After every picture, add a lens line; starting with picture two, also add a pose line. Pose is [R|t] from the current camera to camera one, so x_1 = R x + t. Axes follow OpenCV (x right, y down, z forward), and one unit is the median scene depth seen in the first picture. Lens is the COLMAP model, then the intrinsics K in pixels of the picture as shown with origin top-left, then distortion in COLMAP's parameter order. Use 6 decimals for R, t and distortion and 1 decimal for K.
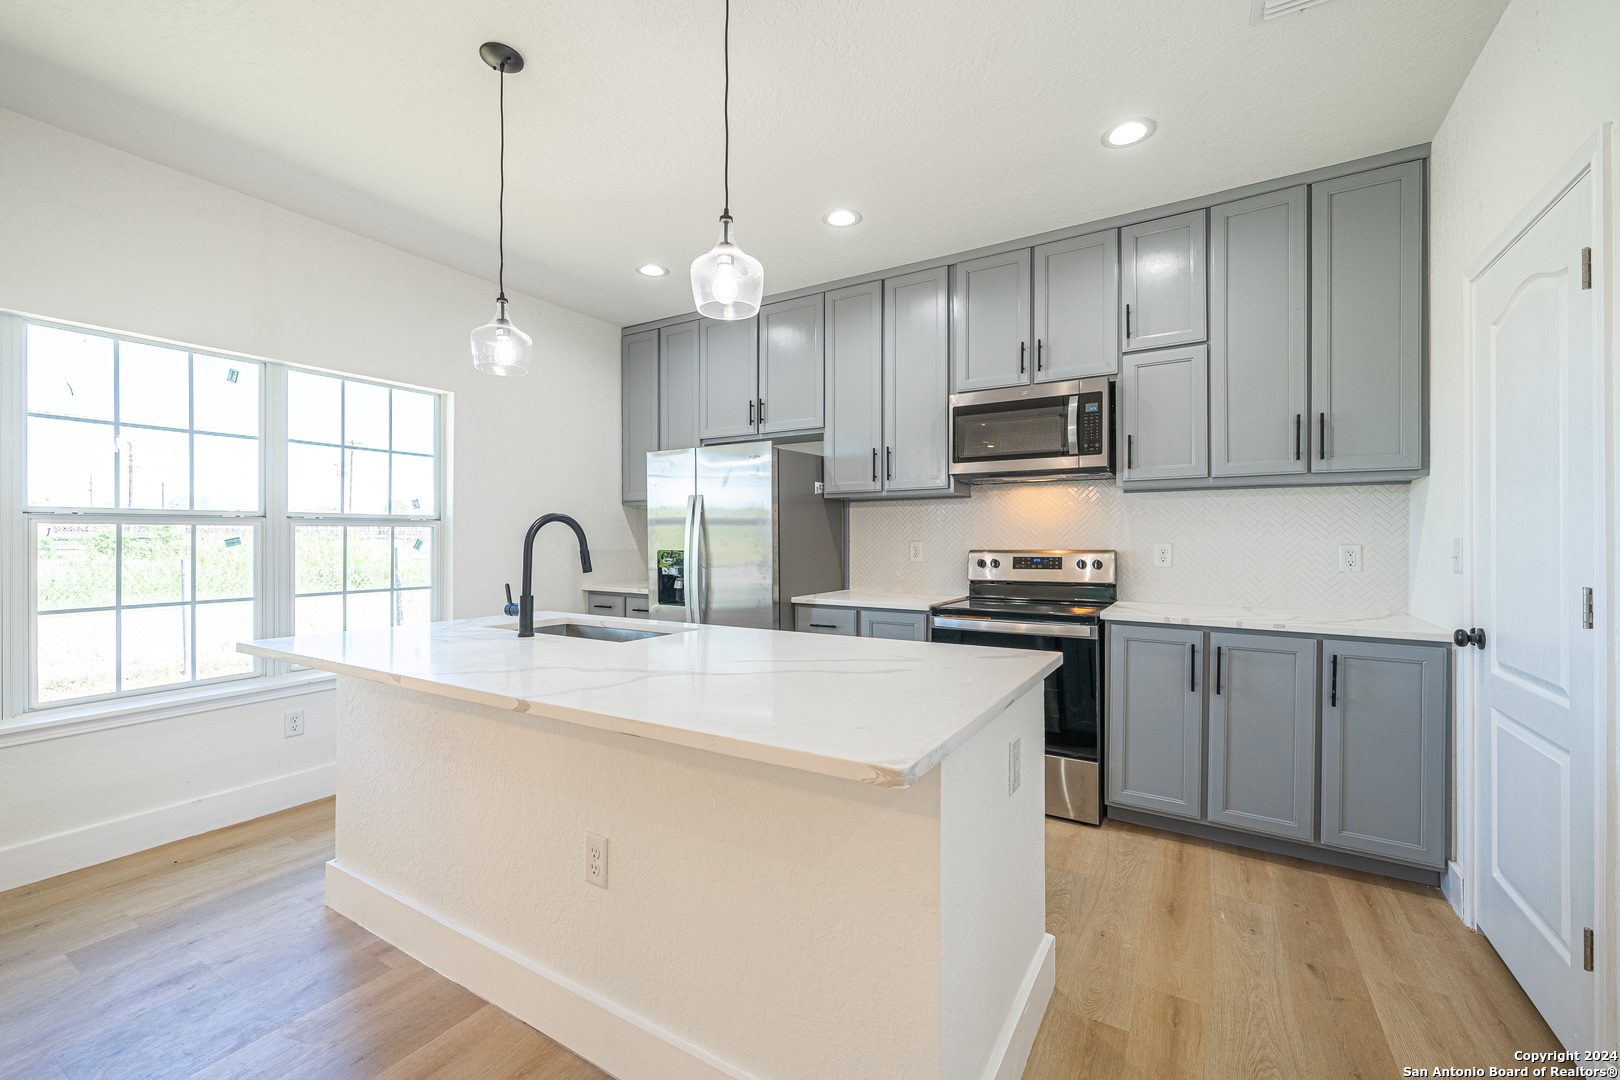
lens RADIAL K [[658.9, 0, 809.2], [0, 658.9, 542.0], [0, 0, 1]] dist [-0.004852, -0.000237]
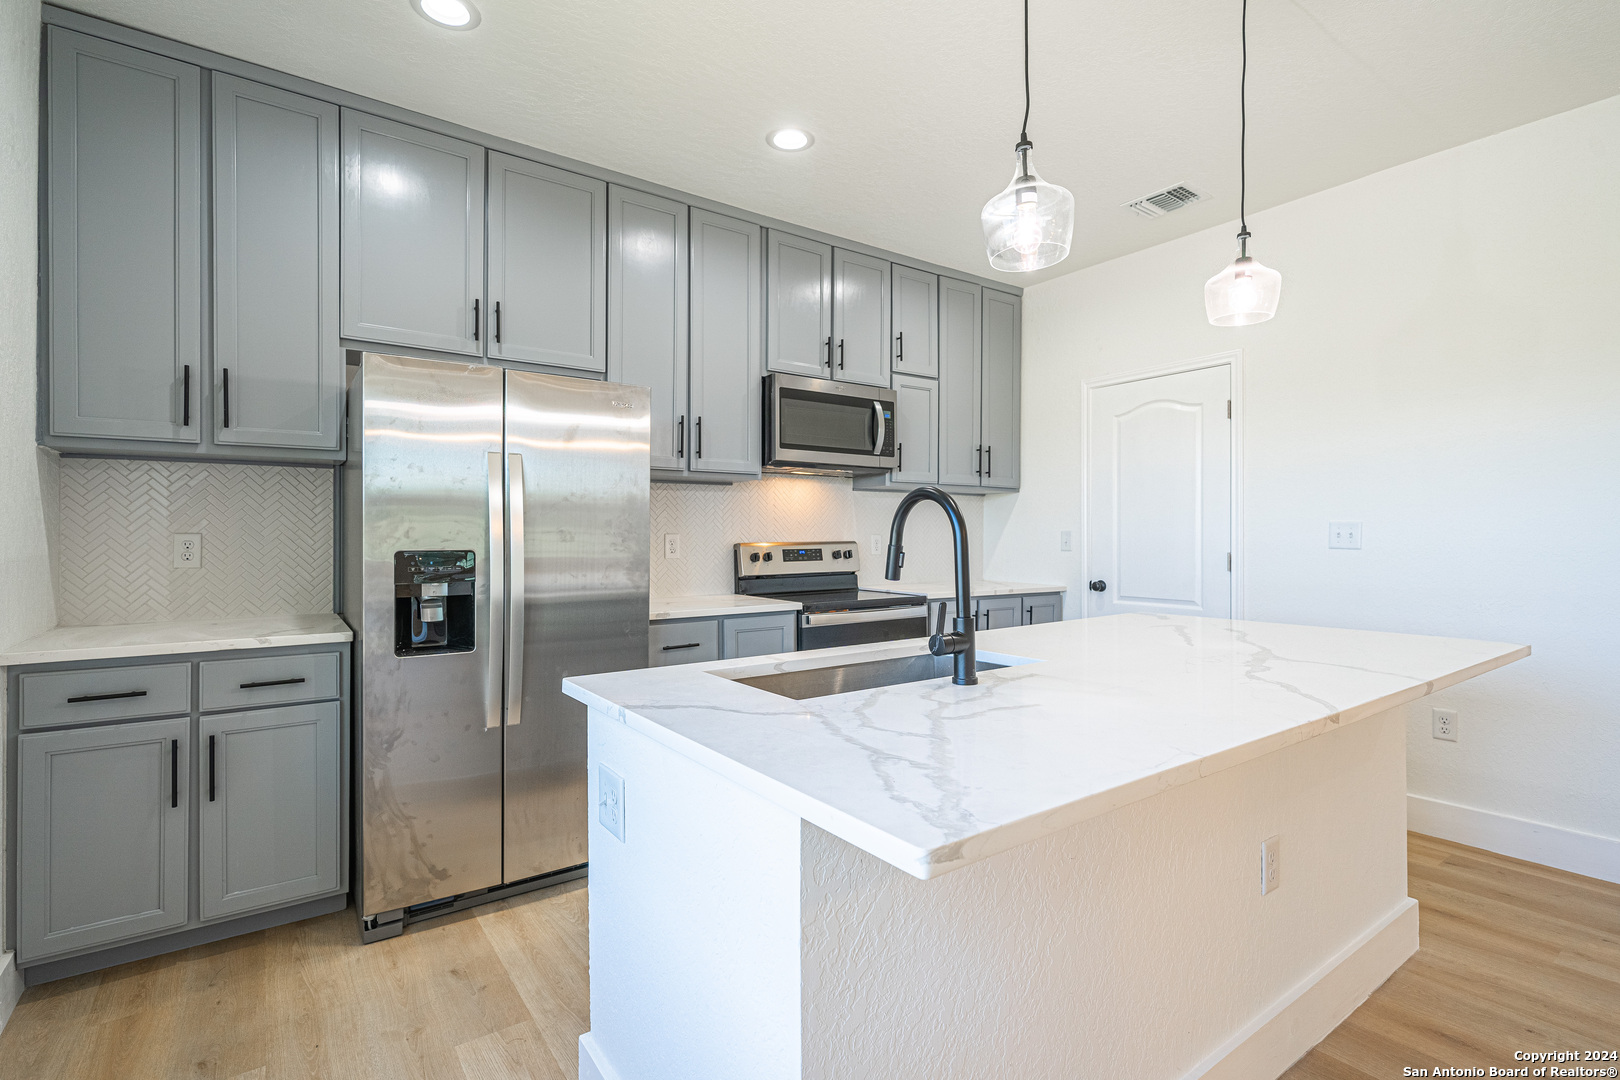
lens RADIAL K [[766.8, 0, 820.8], [0, 766.8, 533.8], [0, 0, 1]] dist [0.003411, 0.000140]
pose [[0.379456, -0.000866, 0.925209, -0.734539], [0.003639, 0.999993, -0.000556, 0.000138], [-0.925203, 0.003578, 0.379456, 0.534363]]
